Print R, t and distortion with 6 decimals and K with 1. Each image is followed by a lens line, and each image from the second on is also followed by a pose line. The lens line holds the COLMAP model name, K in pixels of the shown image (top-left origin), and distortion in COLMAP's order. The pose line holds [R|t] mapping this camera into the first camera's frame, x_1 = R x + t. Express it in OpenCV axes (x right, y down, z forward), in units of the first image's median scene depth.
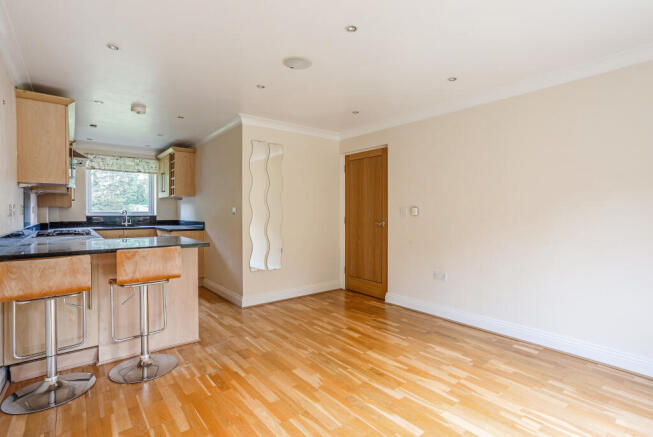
lens RADIAL K [[322.2, 0, 325.2], [0, 322.2, 213.0], [0, 0, 1]] dist [-0.041139, 0.024334]
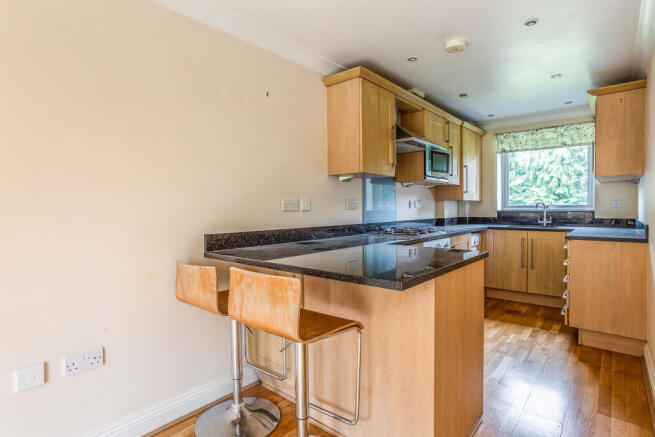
lens RADIAL K [[337.8, 0, 337.4], [0, 337.8, 215.8], [0, 0, 1]] dist [0.000641, 0.000870]
pose [[0.203566, 0.023102, -0.978789, 0.042519], [0.003655, 0.999697, 0.024355, -0.001375], [0.979054, -0.008536, 0.203419, 0.845851]]
